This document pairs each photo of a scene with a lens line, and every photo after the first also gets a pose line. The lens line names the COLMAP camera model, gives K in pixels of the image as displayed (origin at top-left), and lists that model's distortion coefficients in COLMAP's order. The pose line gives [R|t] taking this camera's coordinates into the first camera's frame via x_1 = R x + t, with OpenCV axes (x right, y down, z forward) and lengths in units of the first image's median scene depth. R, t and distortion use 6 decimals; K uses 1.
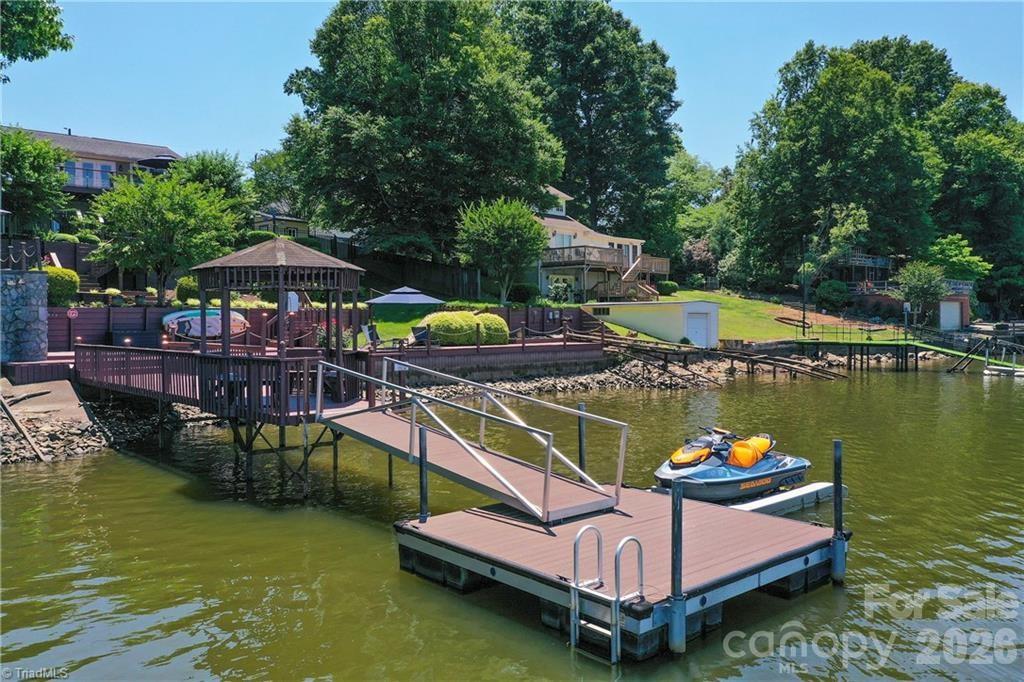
lens RADIAL K [[805.4, 0, 510.2], [0, 805.4, 339.9], [0, 0, 1]] dist [0.011708, -0.009896]
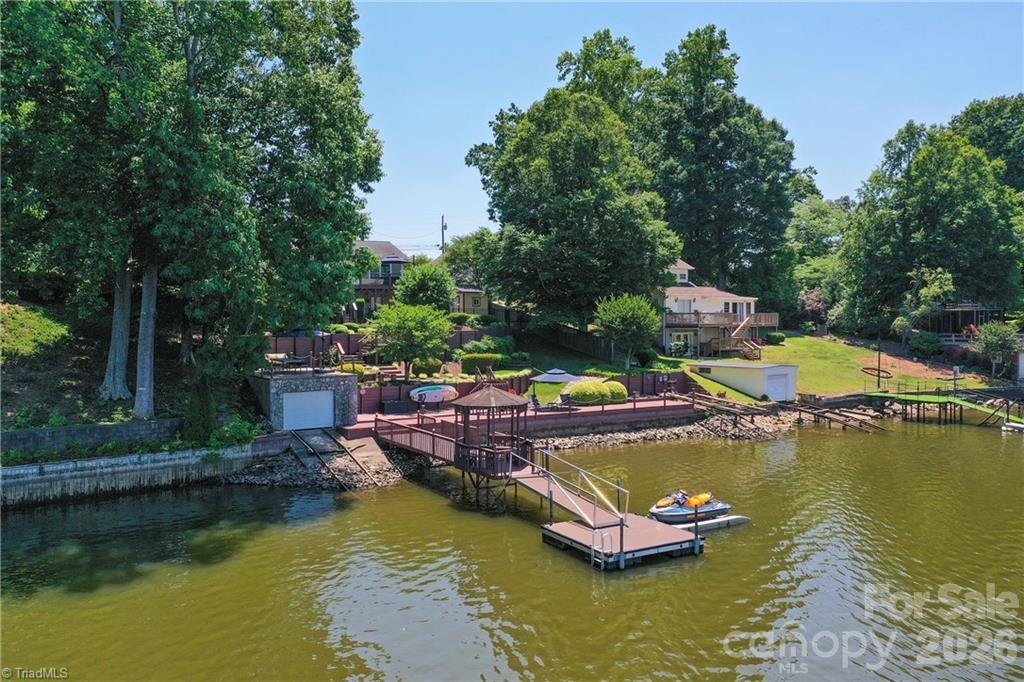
lens RADIAL K [[805.4, 0, 510.2], [0, 805.4, 339.9], [0, 0, 1]] dist [0.011708, -0.009896]
pose [[0.979745, 0.004334, -0.200200, 0.065078], [-0.003801, 0.999988, 0.003046, -0.089065], [0.200211, -0.002223, 0.979750, -0.369246]]
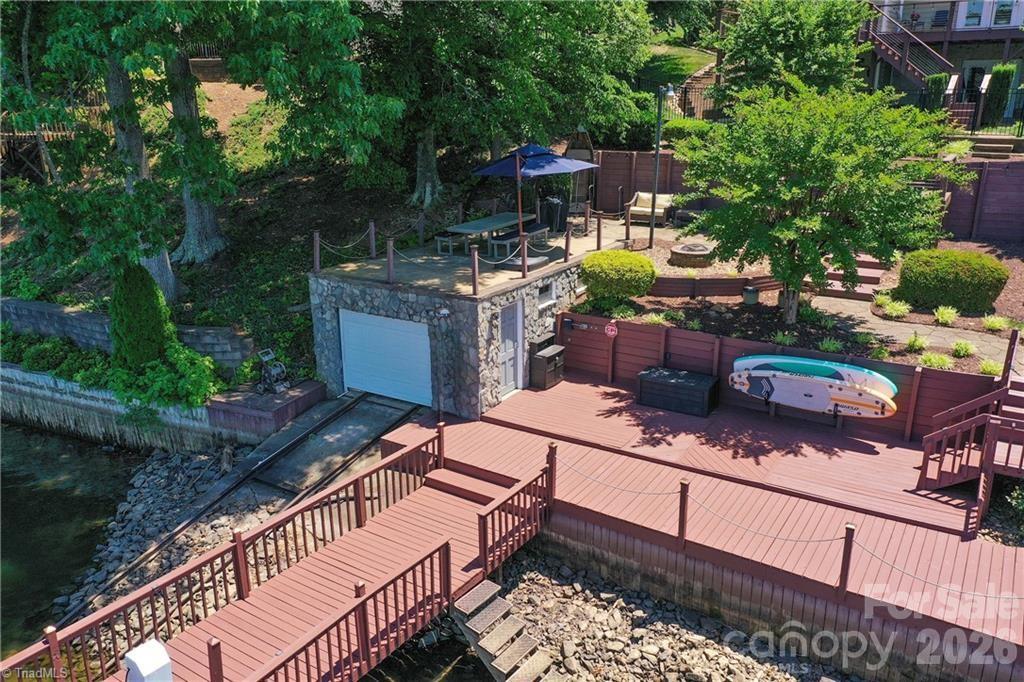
lens RADIAL K [[805.4, 0, 510.2], [0, 805.4, 339.9], [0, 0, 1]] dist [0.011708, -0.009896]
pose [[0.249277, 0.286747, -0.925007, 0.030596], [-0.017246, 0.956322, 0.291807, -0.128988], [0.968279, -0.056788, 0.243334, 0.451664]]
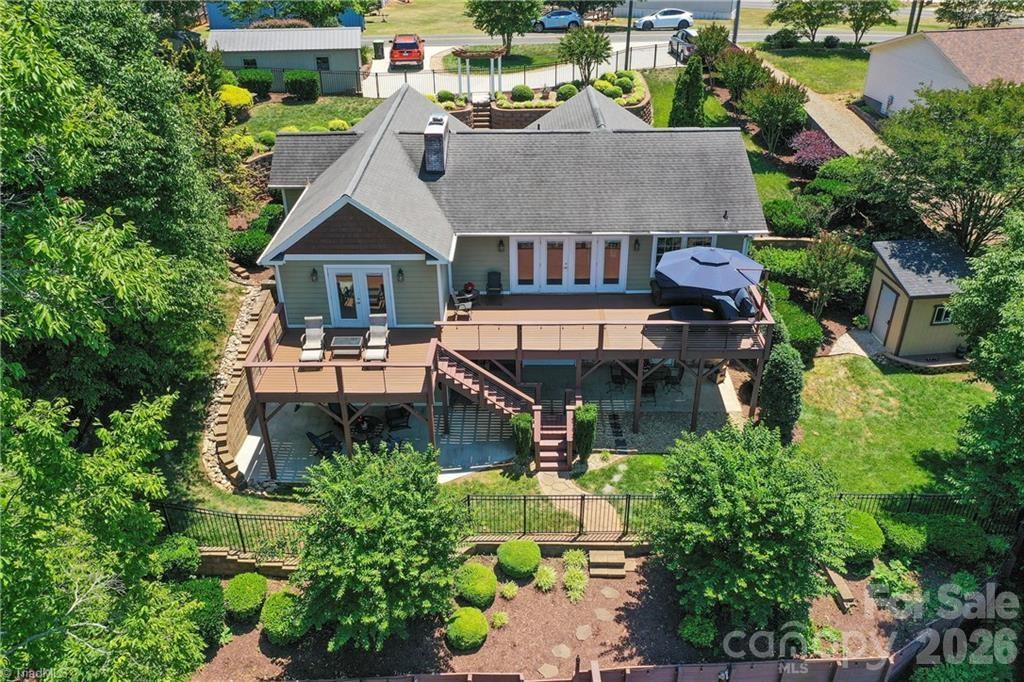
lens RADIAL K [[805.4, 0, 510.2], [0, 805.4, 339.9], [0, 0, 1]] dist [0.011708, -0.009896]
pose [[0.752638, 0.328287, -0.570757, -0.219966], [-0.006499, 0.870501, 0.492124, -0.448553], [0.658402, -0.366682, 0.657306, 0.581999]]
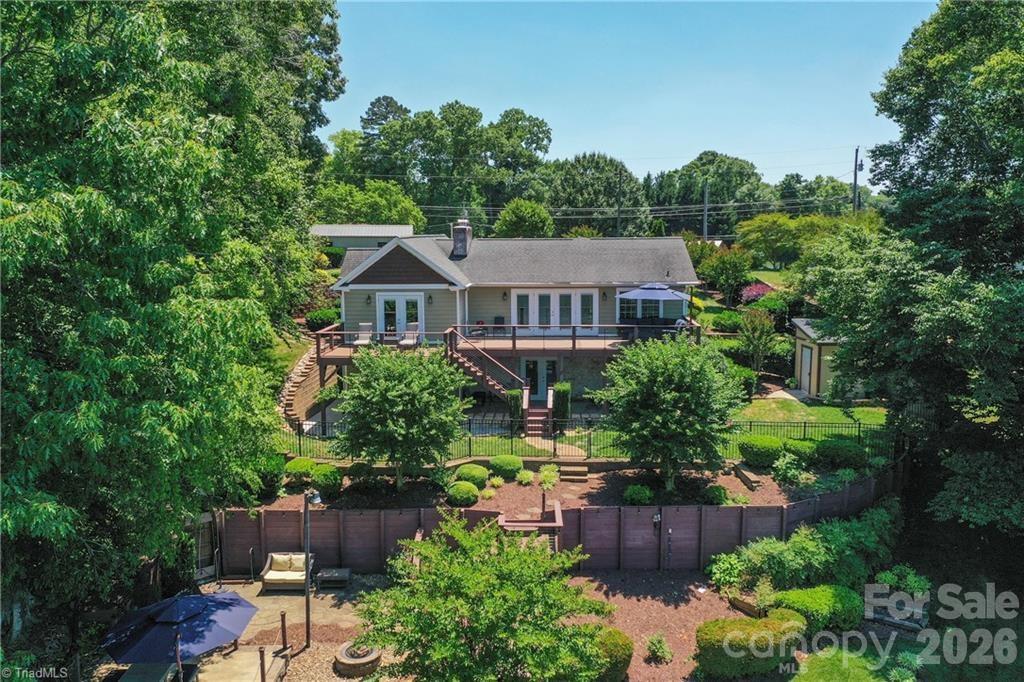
lens RADIAL K [[805.4, 0, 510.2], [0, 805.4, 339.9], [0, 0, 1]] dist [0.011708, -0.009896]
pose [[0.723020, 0.092343, -0.684627, -0.028300], [-0.013120, 0.992683, 0.120038, -0.274568], [0.690702, -0.077808, 0.718941, 0.415055]]
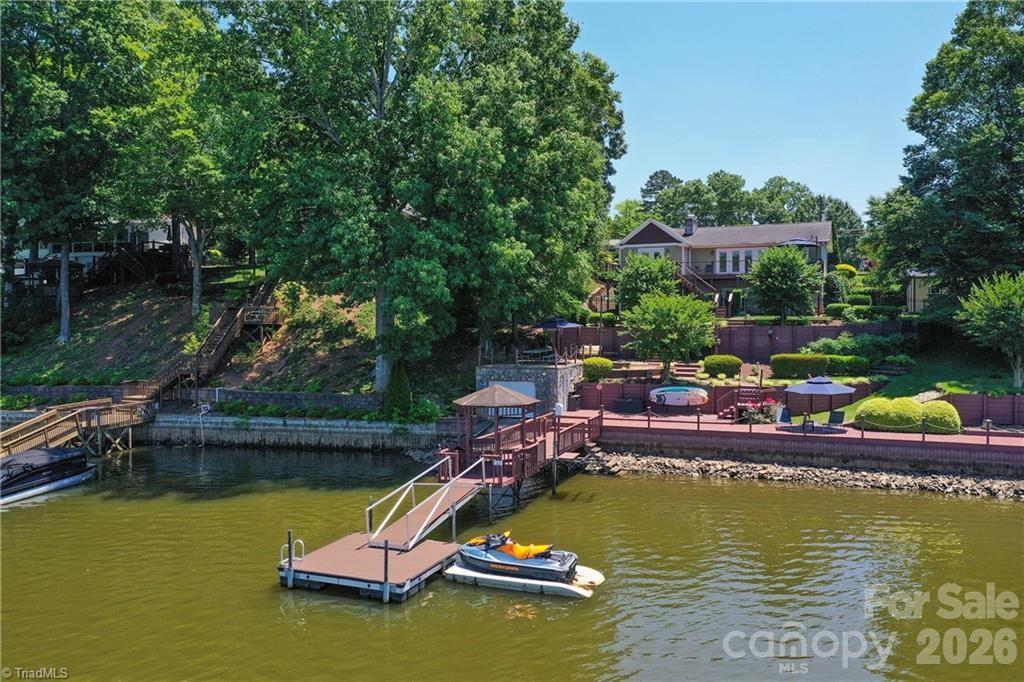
lens RADIAL K [[805.4, 0, 510.2], [0, 805.4, 339.9], [0, 0, 1]] dist [0.011708, -0.009896]
pose [[0.448125, 0.028845, -0.893506, 0.503013], [-0.020160, 0.999551, 0.022158, -0.096277], [0.893744, 0.008083, 0.448505, 0.058439]]
